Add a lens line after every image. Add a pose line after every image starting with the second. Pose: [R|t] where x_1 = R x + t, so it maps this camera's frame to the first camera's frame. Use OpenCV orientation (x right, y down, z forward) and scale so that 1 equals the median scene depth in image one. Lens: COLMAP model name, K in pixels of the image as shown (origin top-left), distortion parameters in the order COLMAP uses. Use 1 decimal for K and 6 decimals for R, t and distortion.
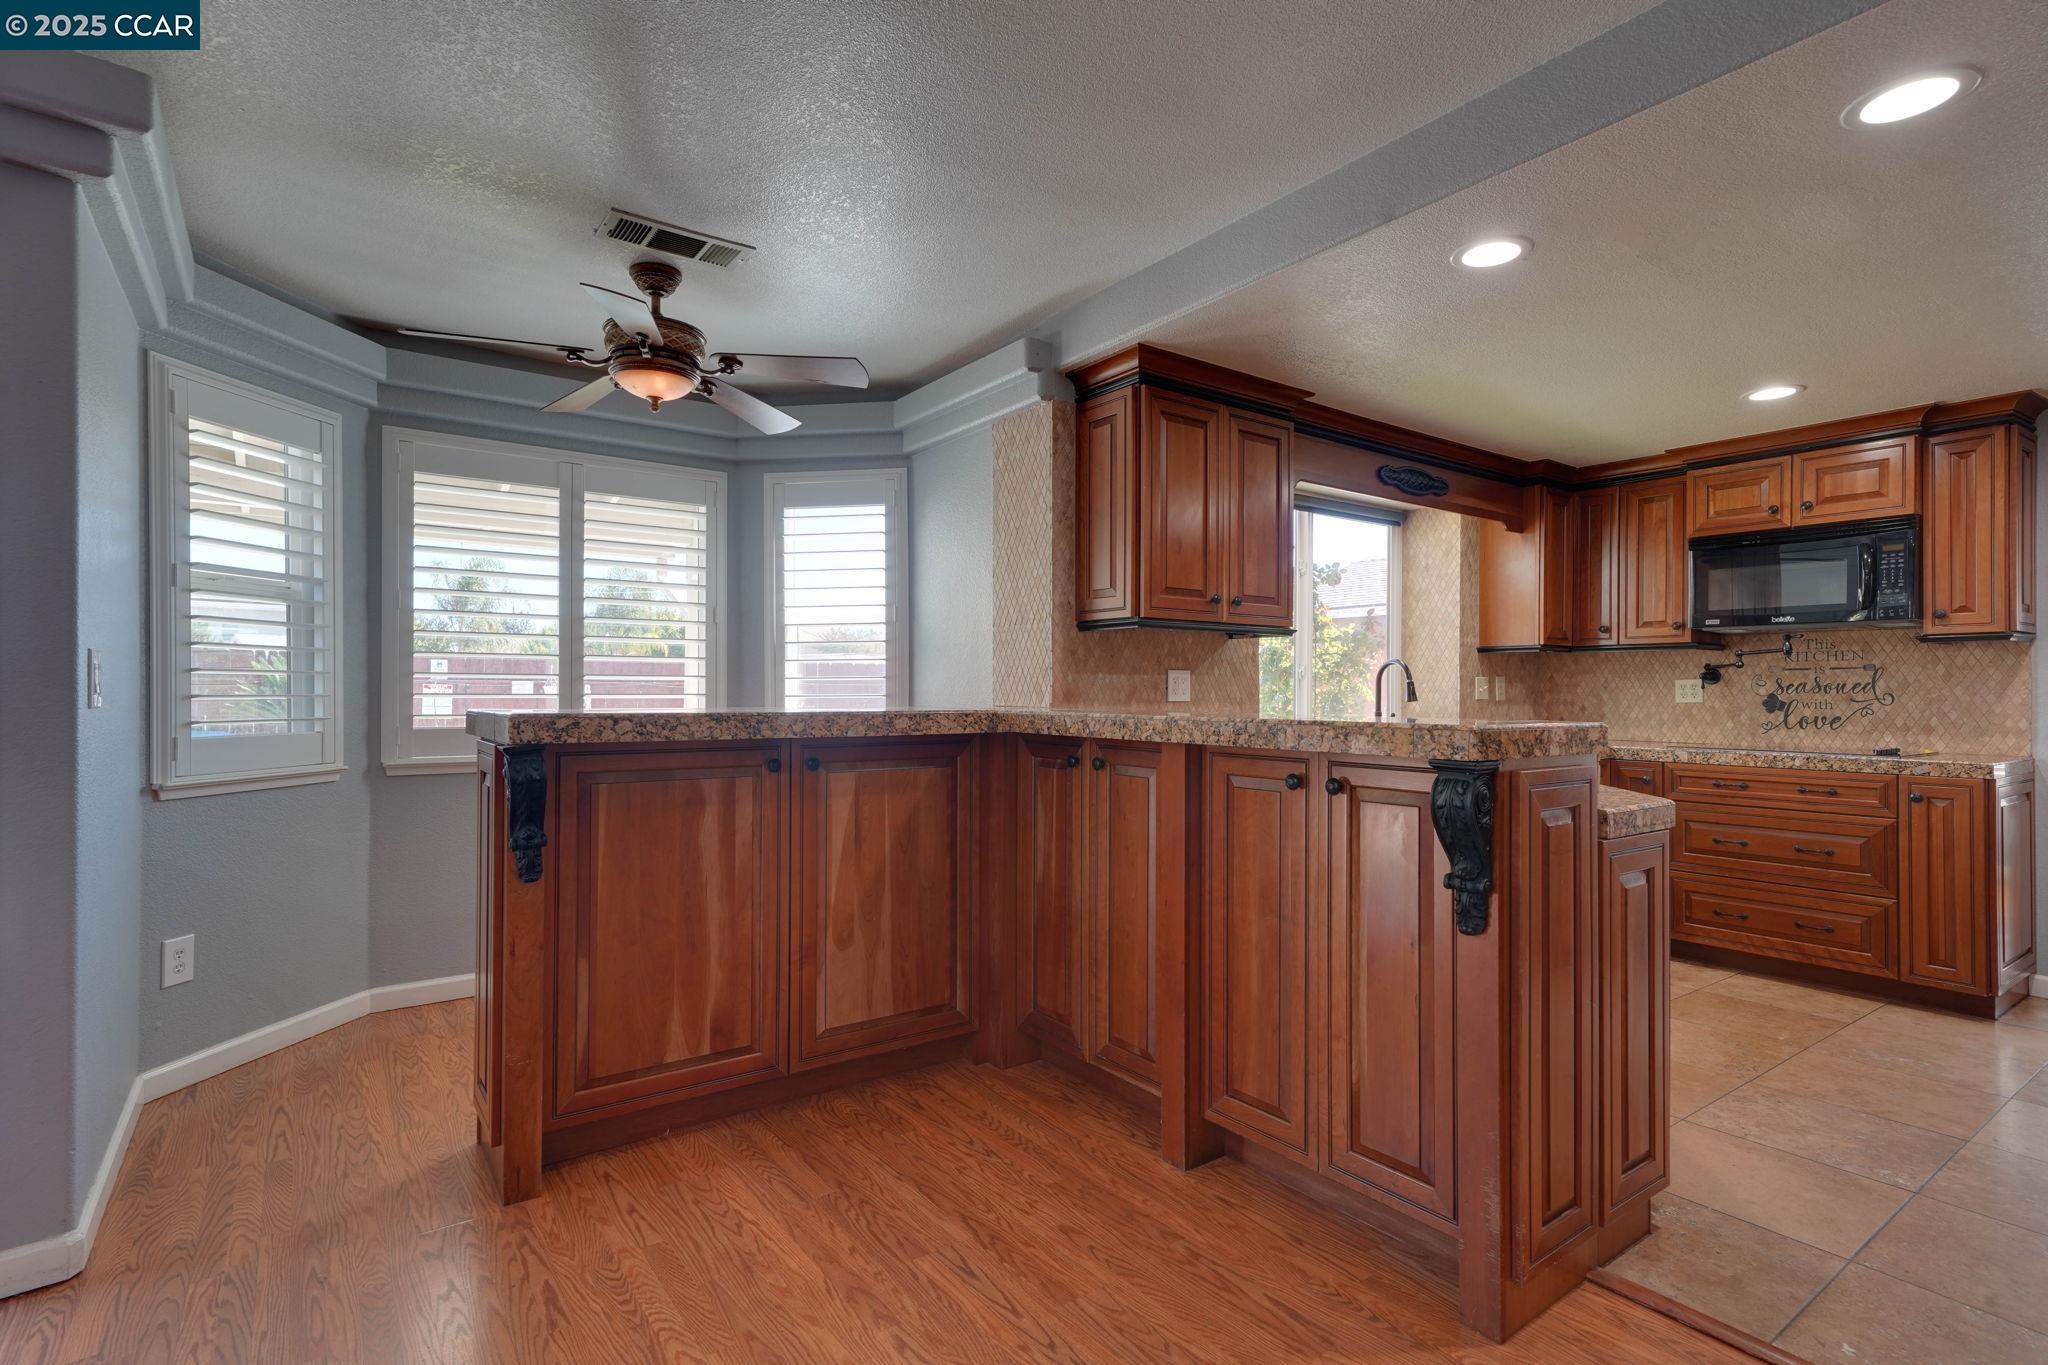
lens RADIAL K [[986.4, 0, 1026.9], [0, 986.4, 690.4], [0, 0, 1]] dist [0.024825, 0.001151]
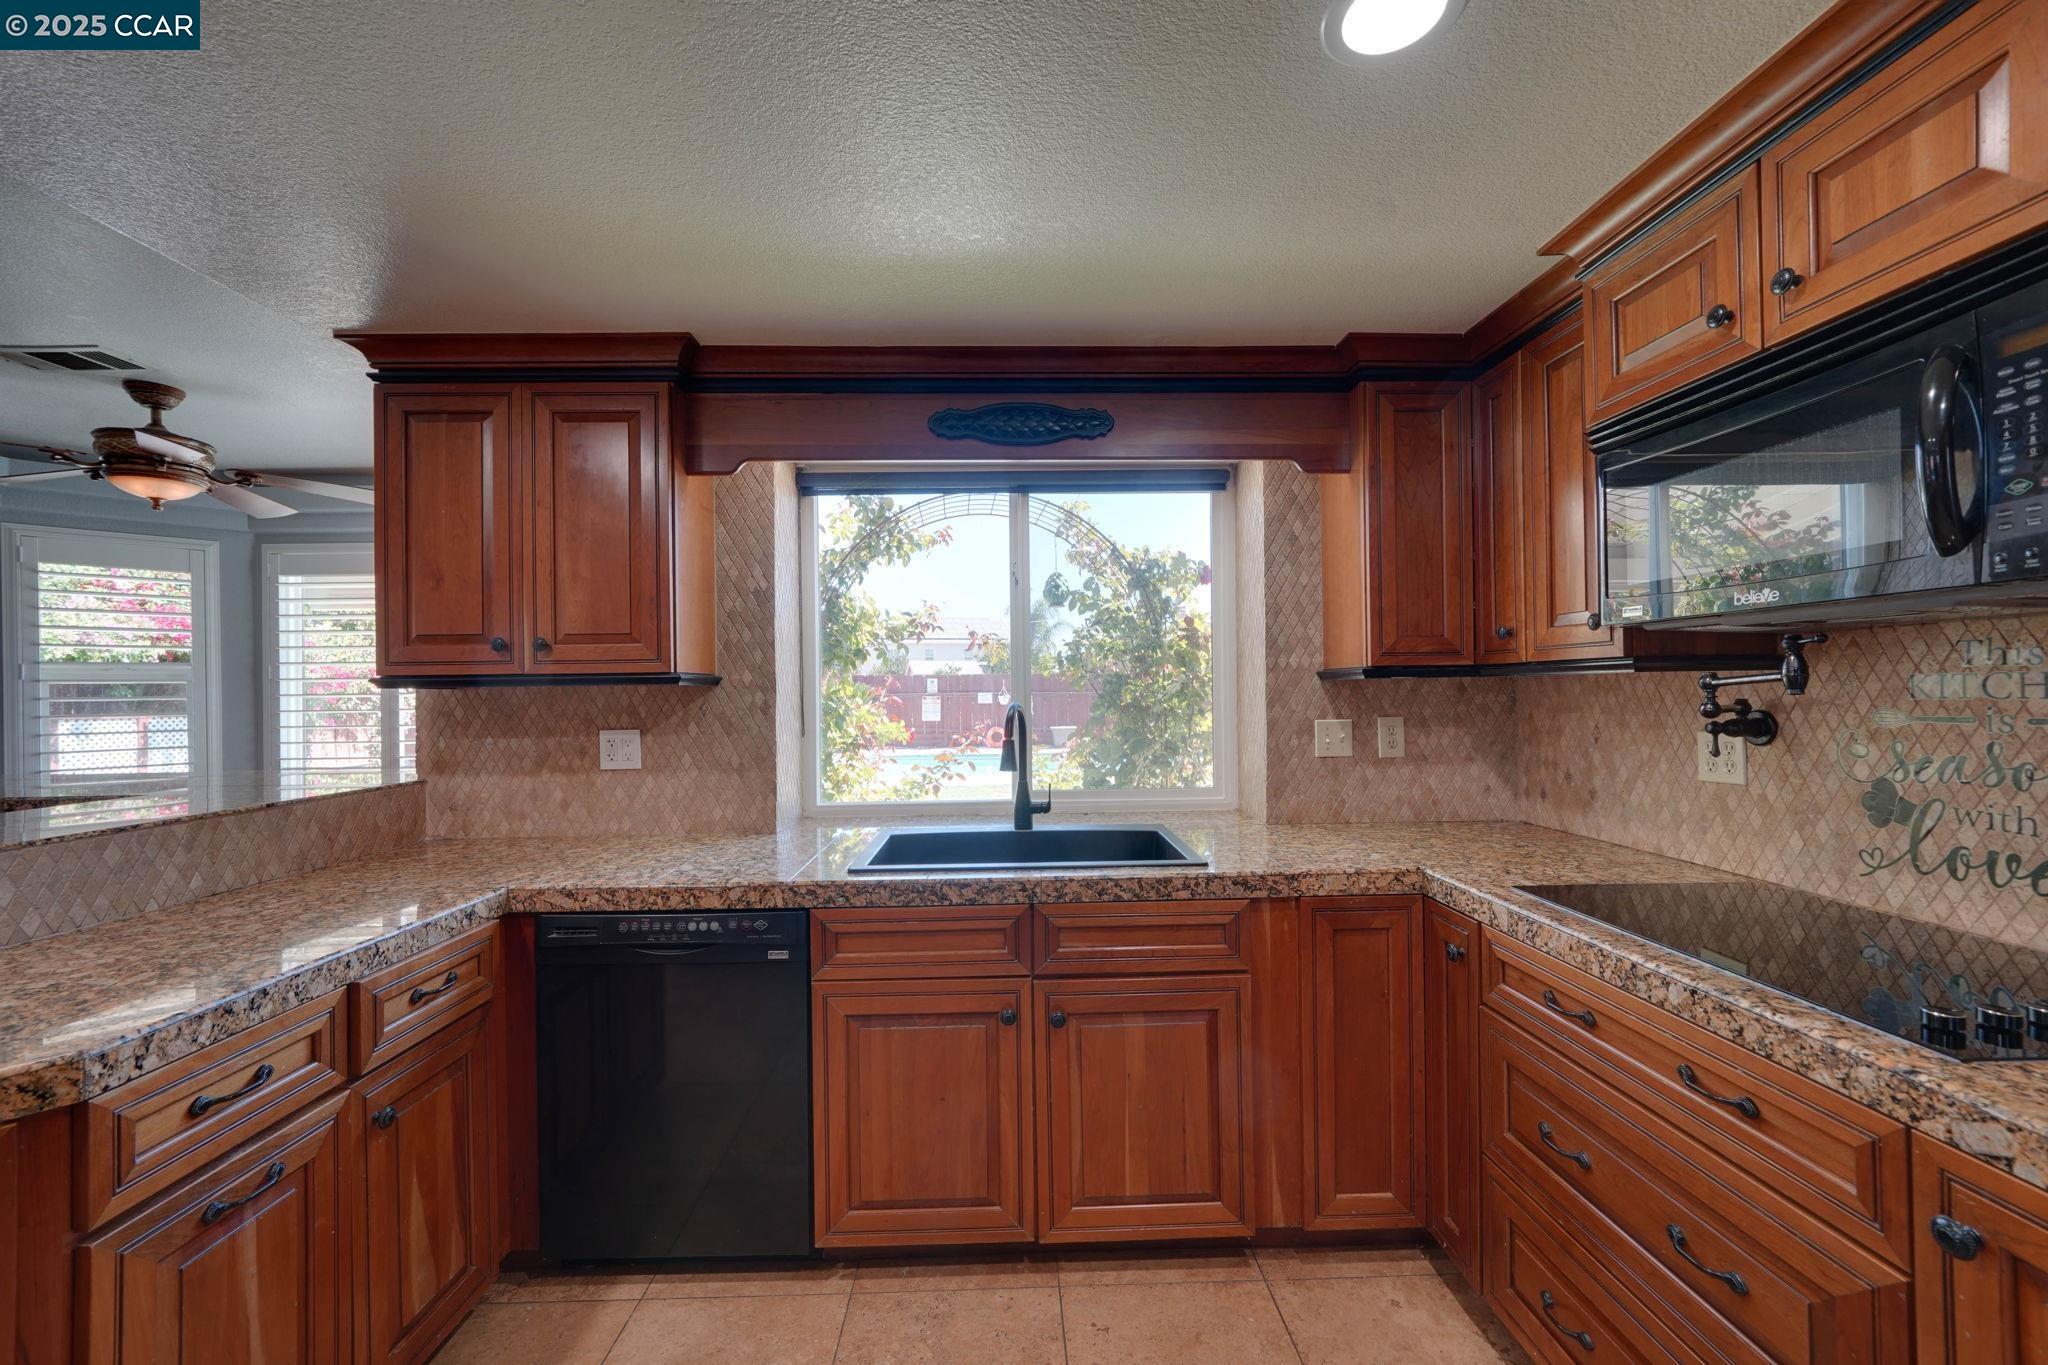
lens RADIAL K [[801.3, 0, 1024.7], [0, 801.3, 690.7], [0, 0, 1]] dist [-0.007545, 0.002961]
pose [[0.821068, -0.016012, -0.570605, 0.743125], [0.017499, 0.999843, -0.002878, -0.041813], [0.570562, -0.007622, 0.821219, 0.628836]]
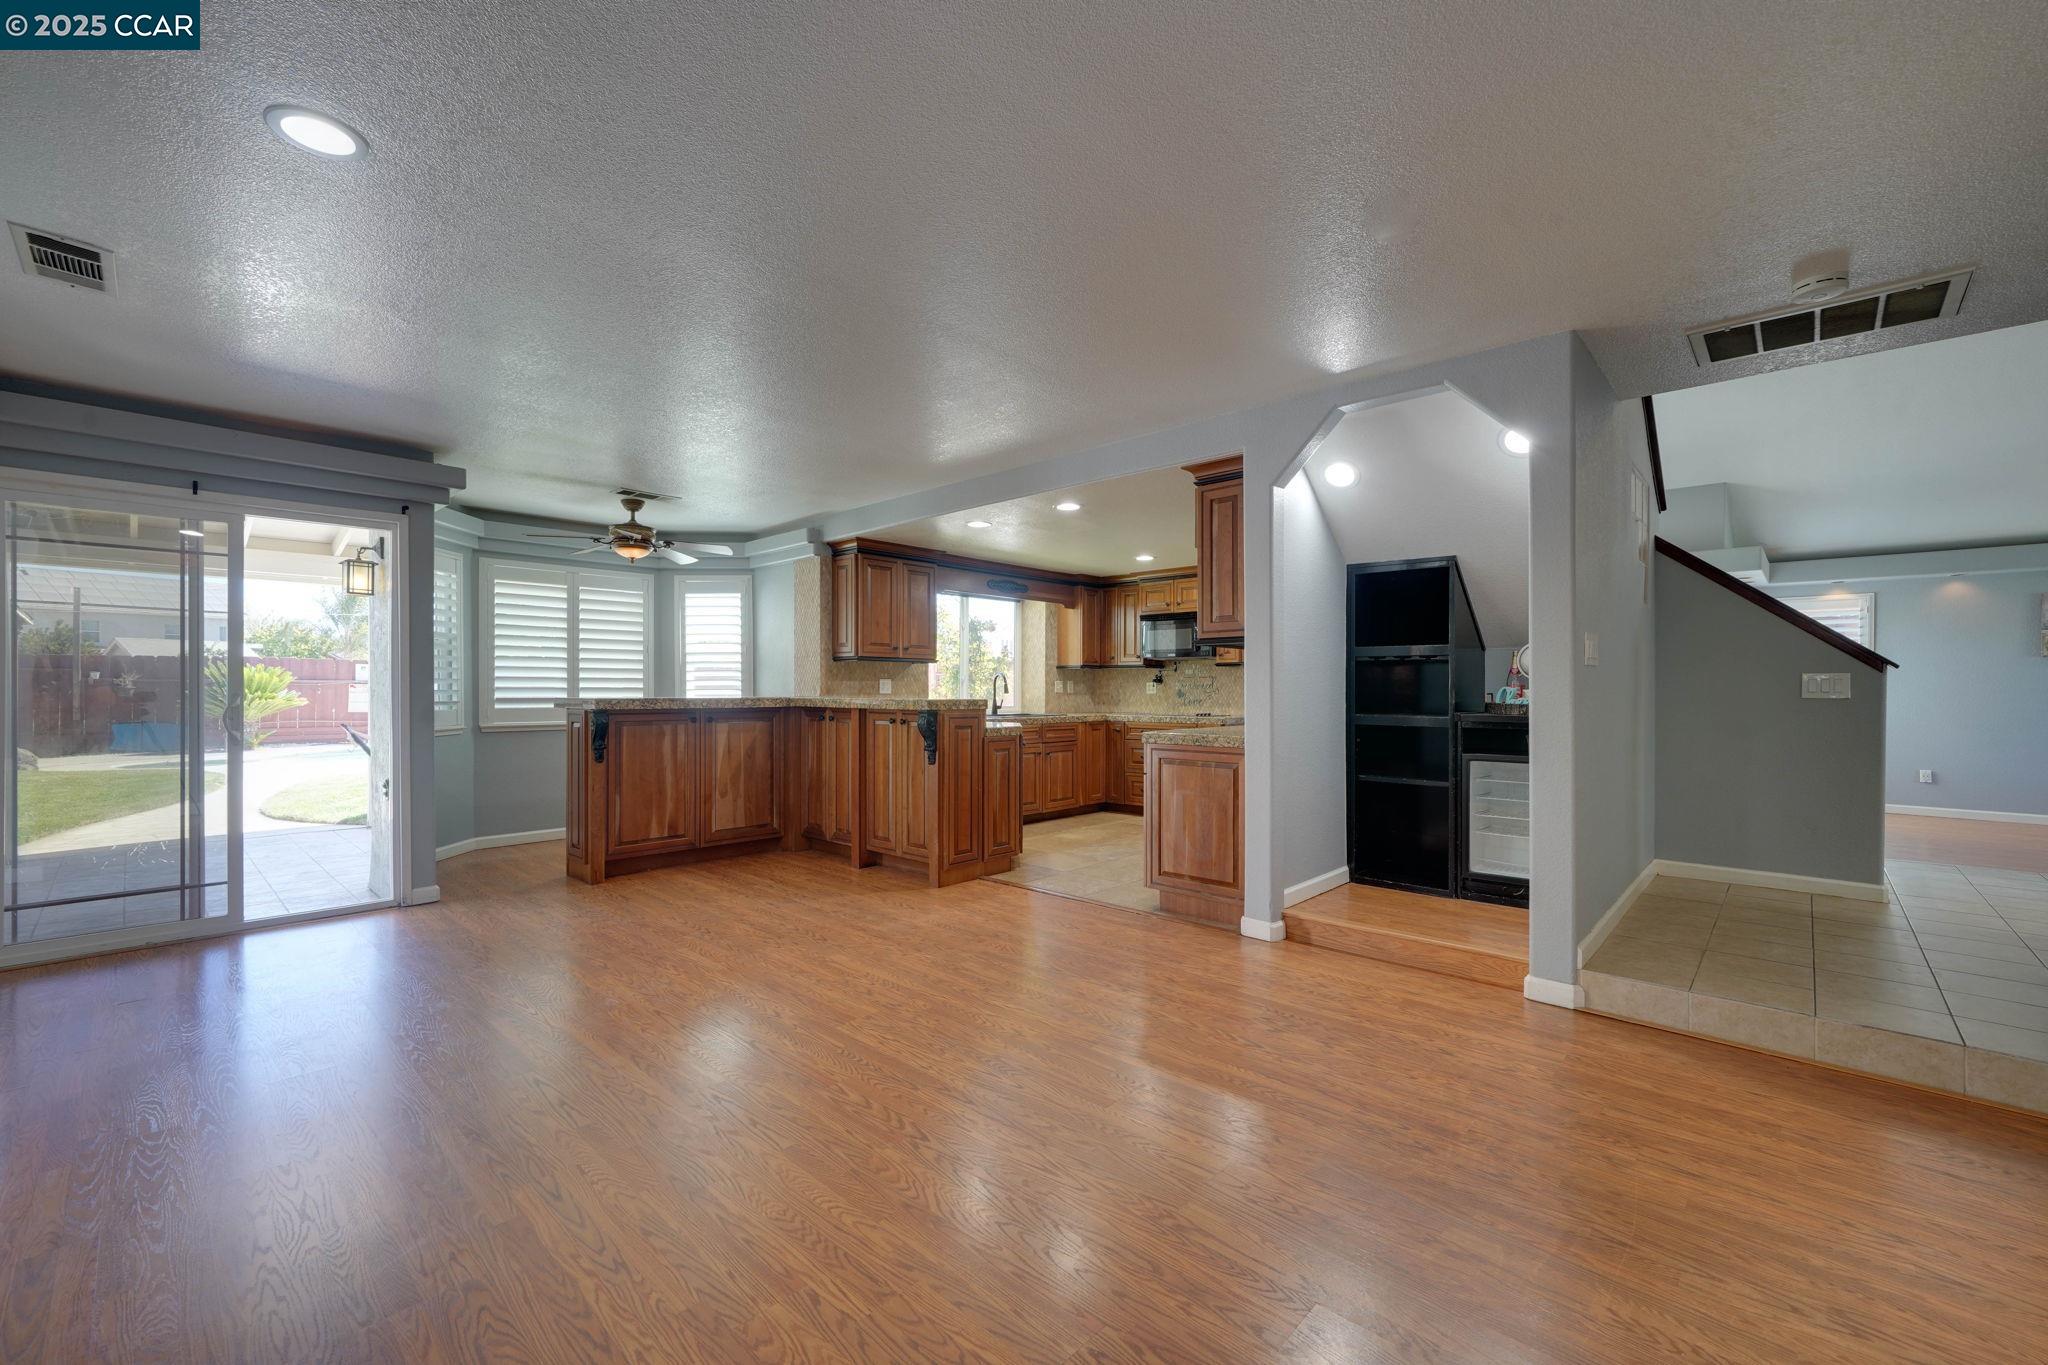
lens RADIAL K [[835.4, 0, 1016.0], [0, 835.4, 689.3], [0, 0, 1]] dist [-0.000104, 0.000070]
pose [[0.984527, -0.002625, 0.175210, 0.110374], [0.002272, 0.999995, 0.002214, -0.001215], [-0.175215, -0.001782, 0.984529, -0.774863]]
